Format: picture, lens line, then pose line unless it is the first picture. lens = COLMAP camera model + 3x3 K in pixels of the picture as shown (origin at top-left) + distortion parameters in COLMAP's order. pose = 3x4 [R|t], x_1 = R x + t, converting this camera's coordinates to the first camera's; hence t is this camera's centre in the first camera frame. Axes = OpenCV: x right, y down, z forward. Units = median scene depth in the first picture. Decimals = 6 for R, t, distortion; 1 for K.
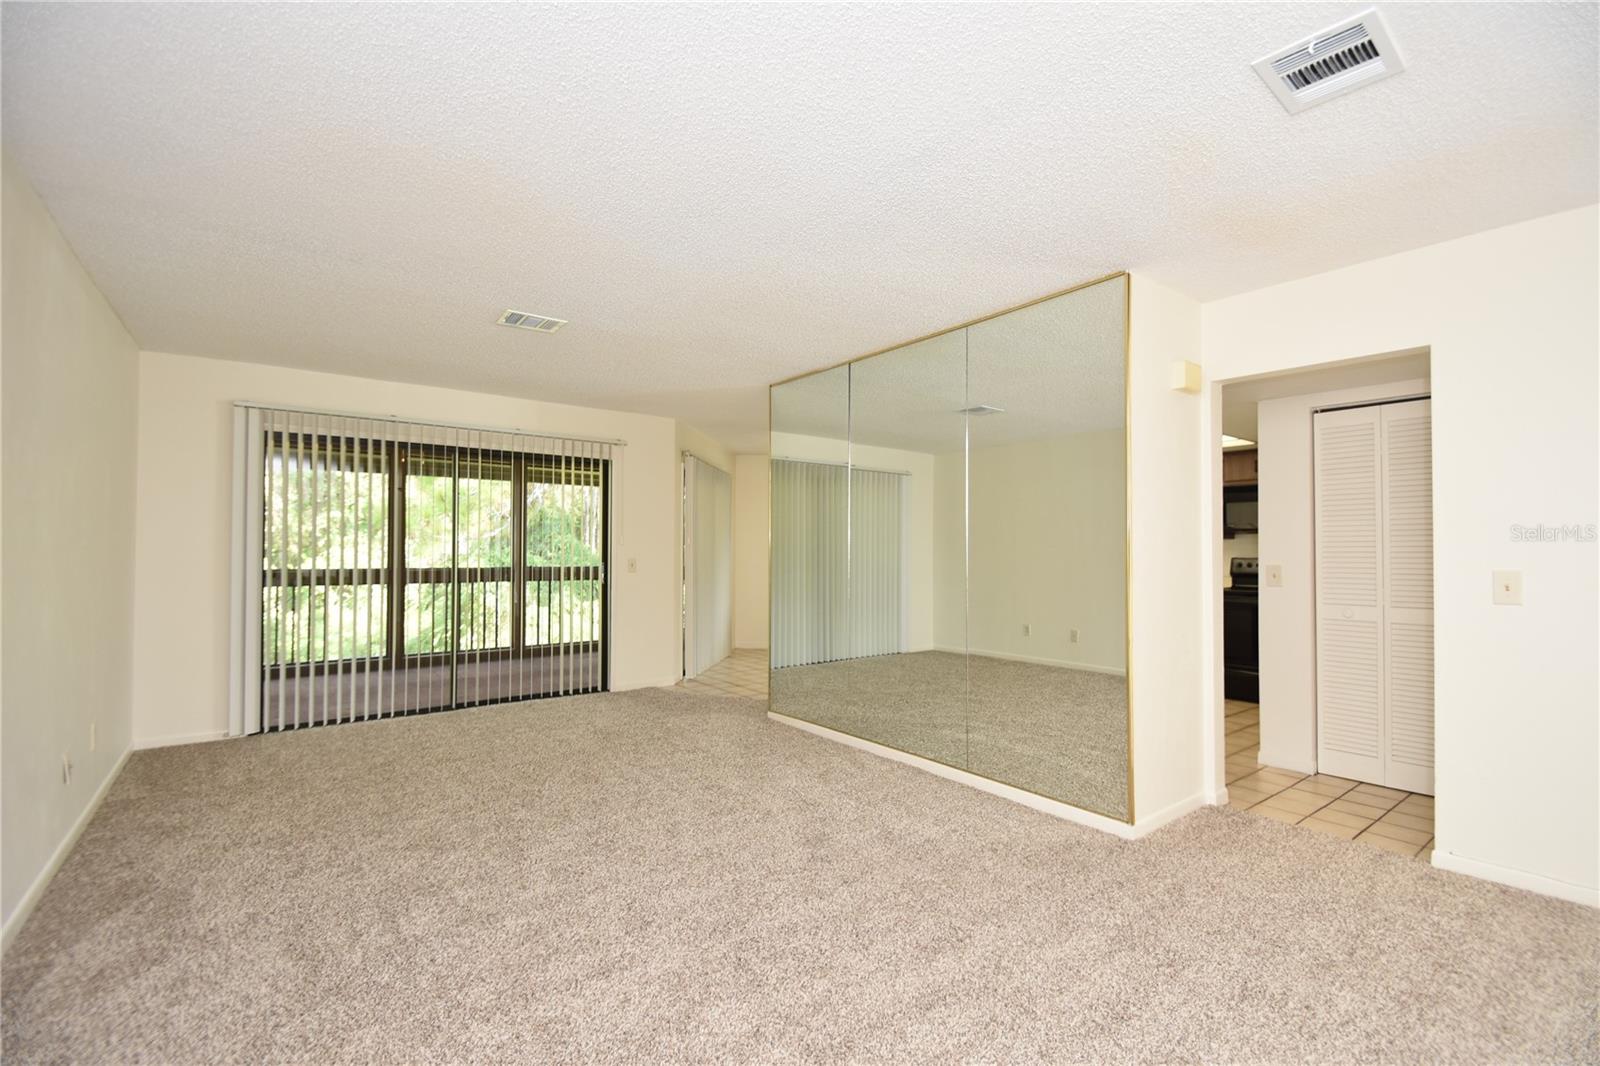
lens RADIAL K [[708.4, 0, 826.9], [0, 708.4, 545.5], [0, 0, 1]] dist [0.008791, -0.012798]
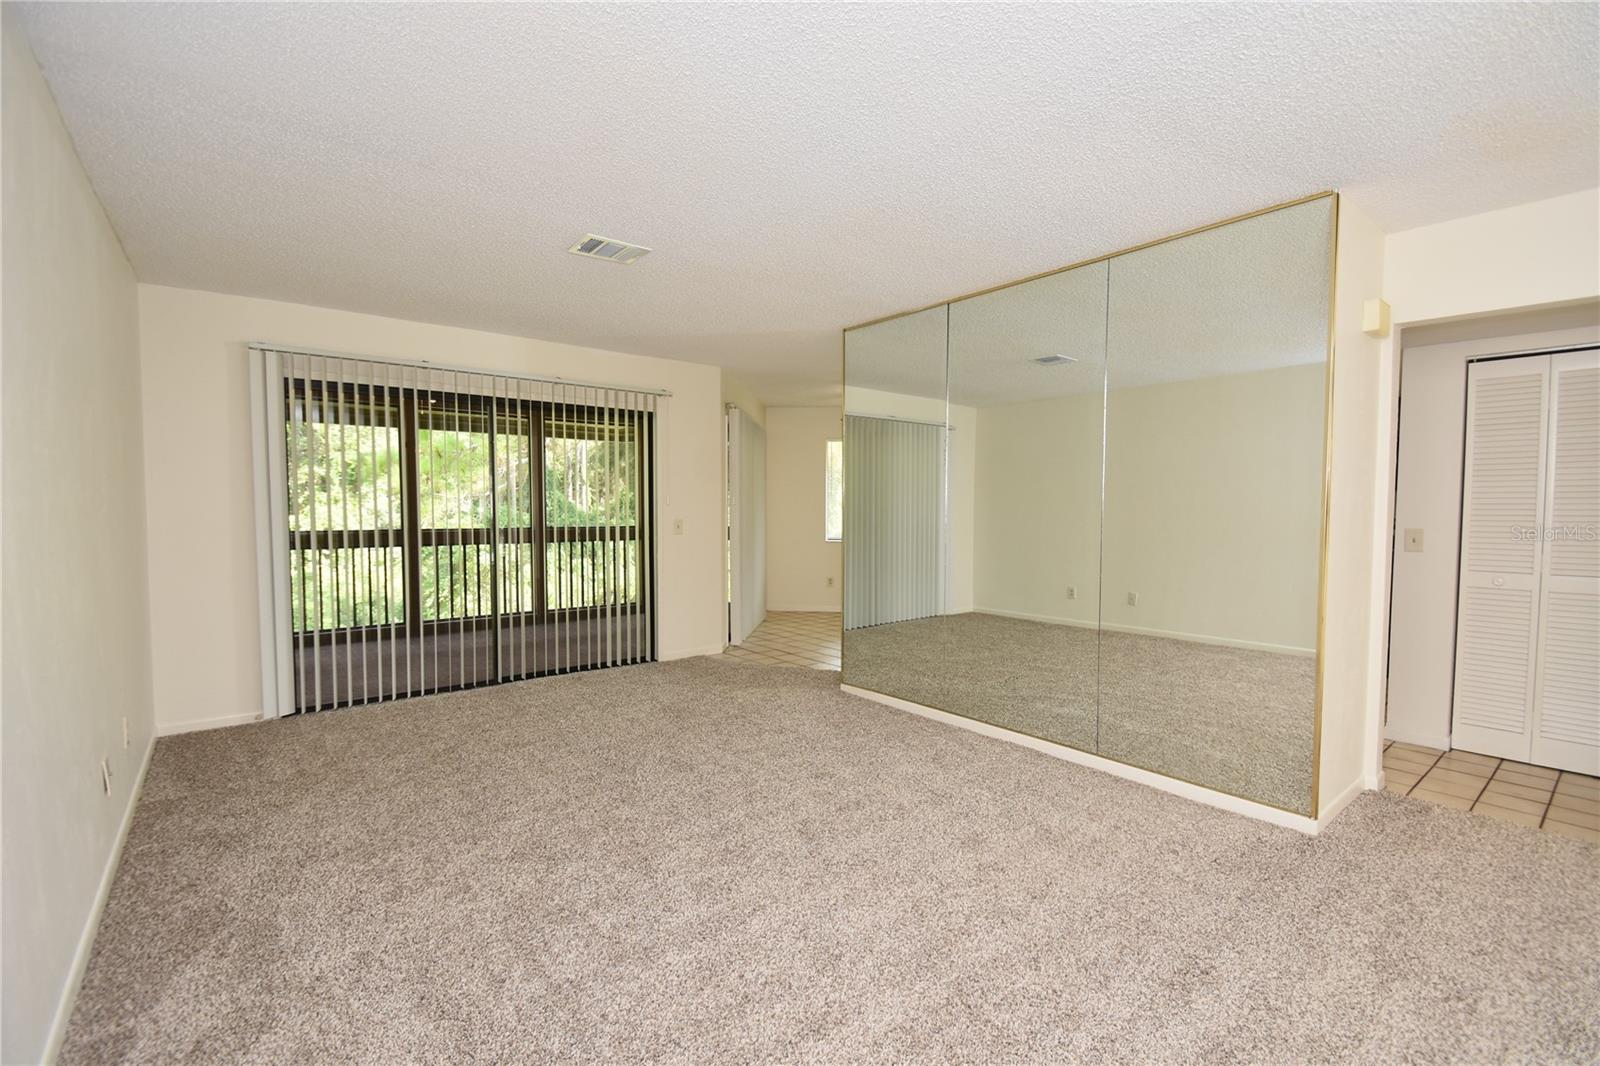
lens RADIAL K [[691.7, 0, 797.9], [0, 691.7, 540.3], [0, 0, 1]] dist [0.012986, -0.016413]
pose [[0.999686, -0.002037, 0.024956, -0.197643], [0.000565, 0.998266, 0.058865, -0.010838], [-0.025033, -0.058833, 0.997954, 0.122657]]
